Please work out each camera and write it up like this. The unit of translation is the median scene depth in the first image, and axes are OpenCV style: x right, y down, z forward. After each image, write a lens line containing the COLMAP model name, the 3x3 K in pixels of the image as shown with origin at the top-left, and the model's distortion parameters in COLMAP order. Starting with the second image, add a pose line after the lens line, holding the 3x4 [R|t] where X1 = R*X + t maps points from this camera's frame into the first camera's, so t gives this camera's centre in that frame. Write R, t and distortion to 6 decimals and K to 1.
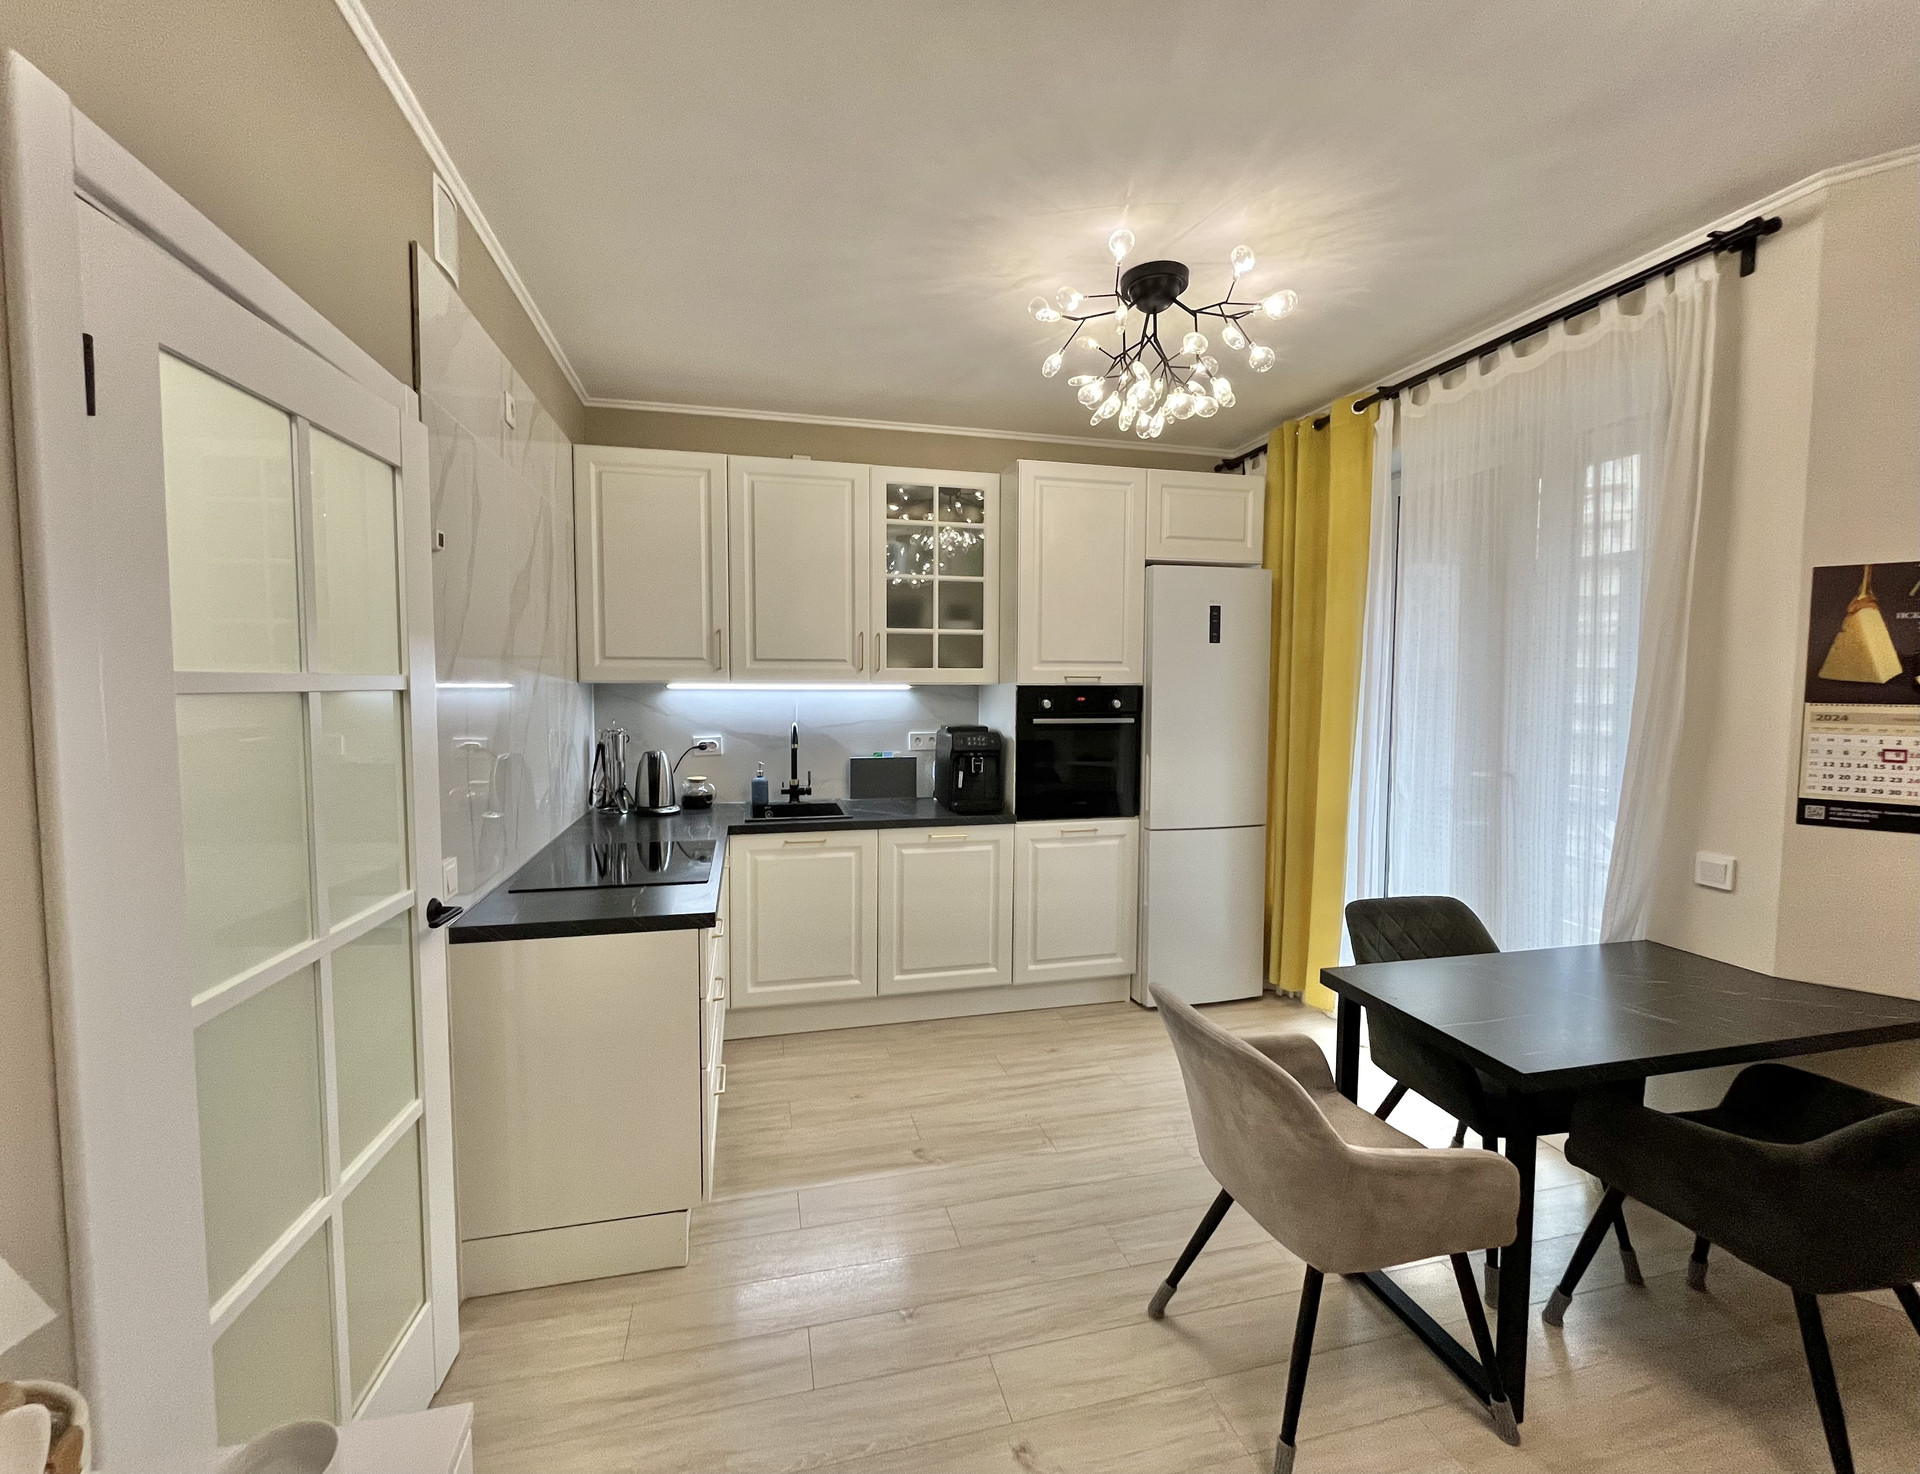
lens RADIAL K [[822.4, 0, 960.0], [0, 822.4, 737.0], [0, 0, 1]] dist [-0.000735, -0.000108]
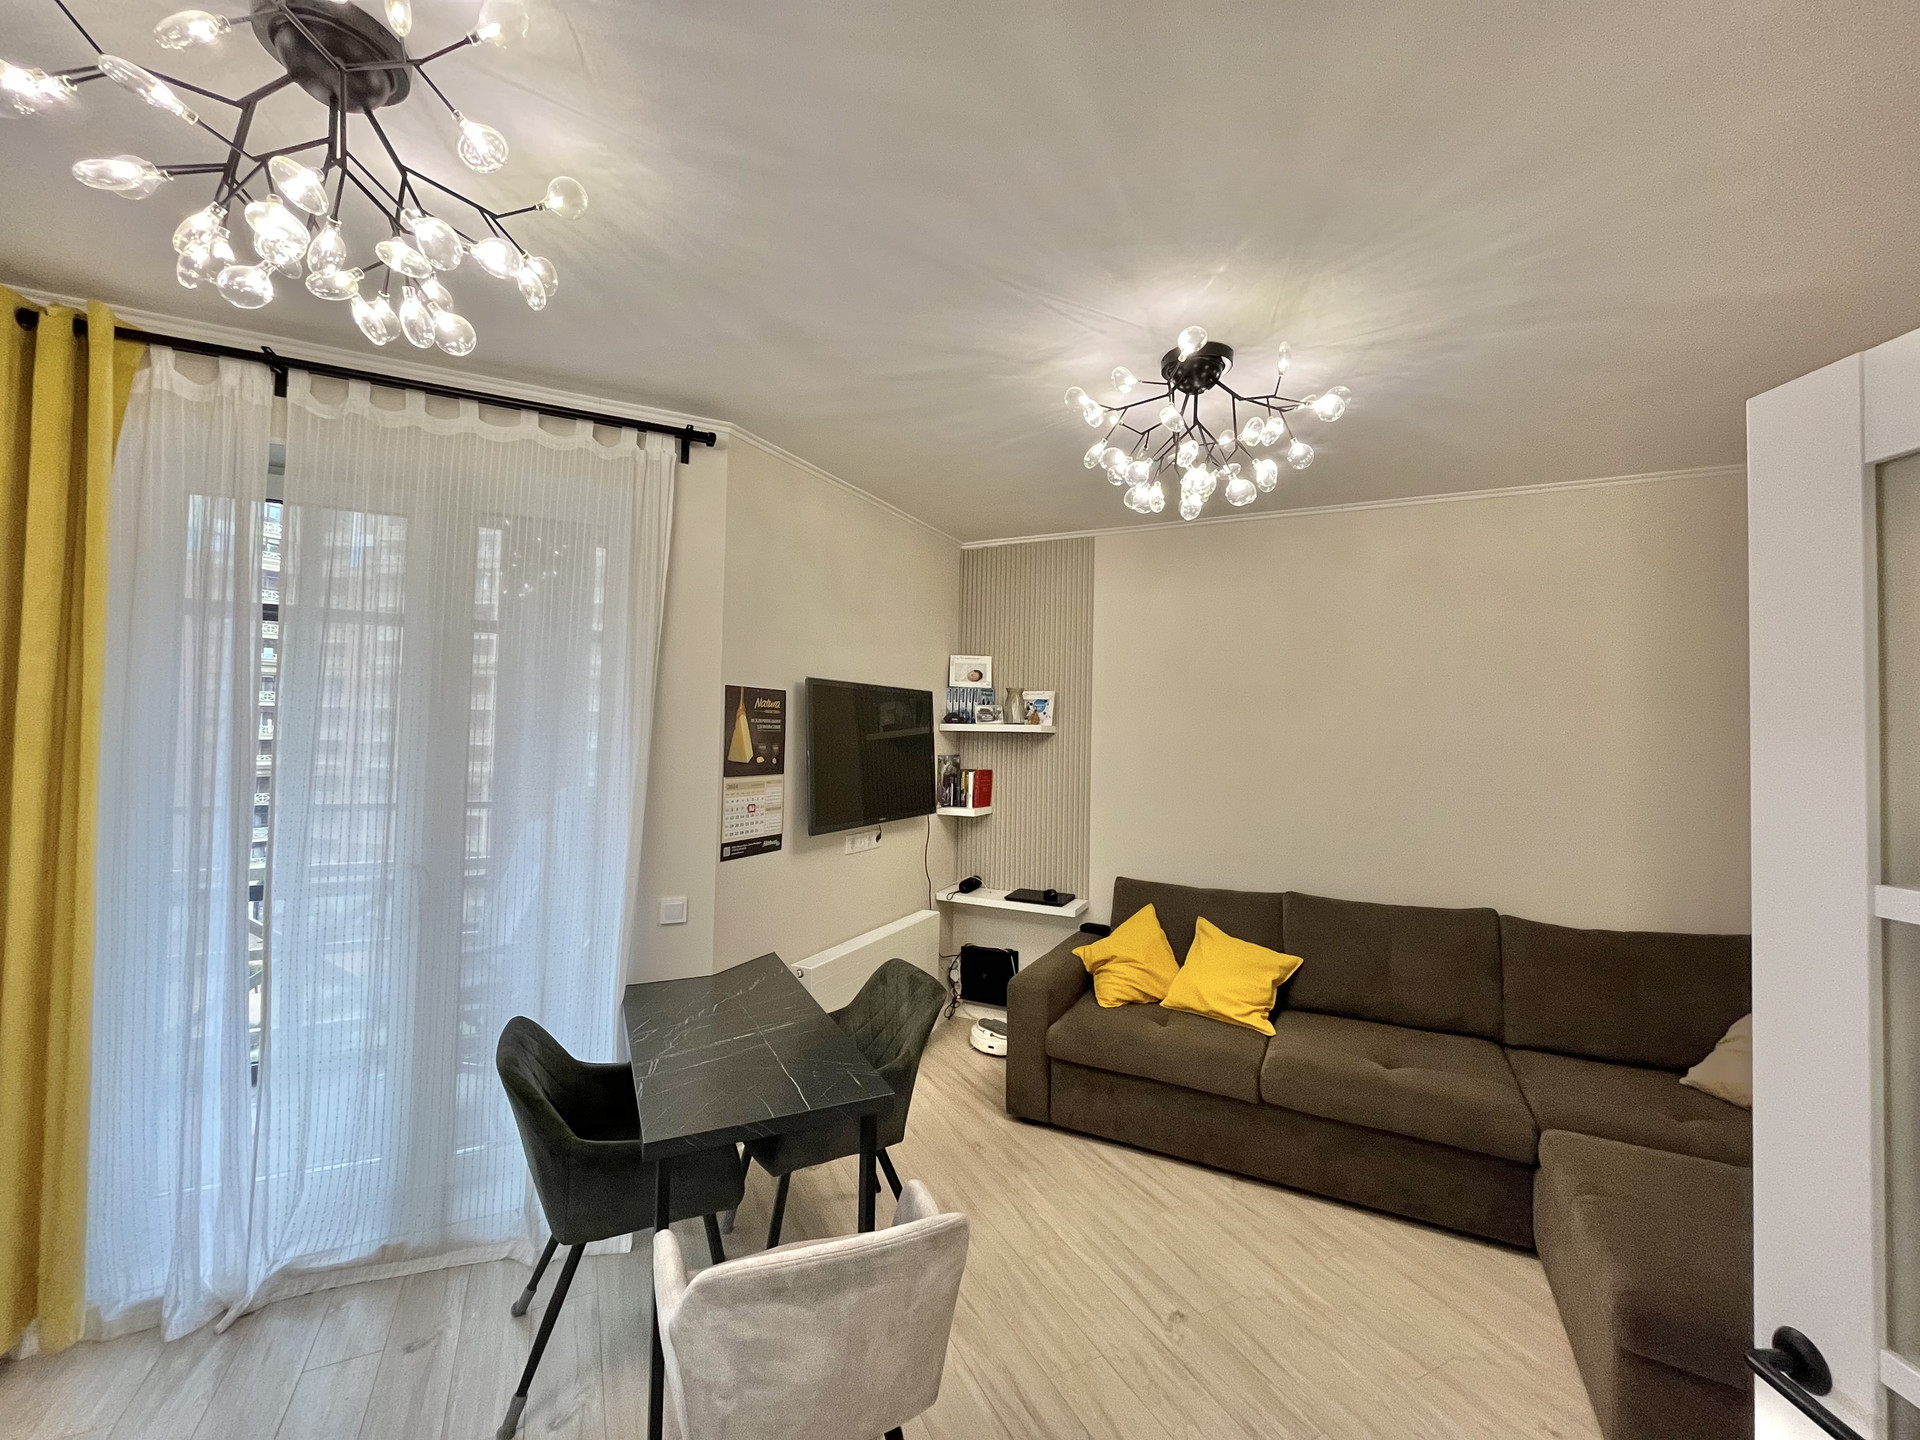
lens RADIAL K [[778.8, 0, 960.0], [0, 778.8, 720.0], [0, 0, 1]] dist [0.000362, -0.000031]
pose [[-0.218881, -0.005237, 0.975738, -0.397365], [0.041400, 0.999035, 0.014649, -0.144095], [-0.974873, 0.043602, -0.218453, 0.876715]]
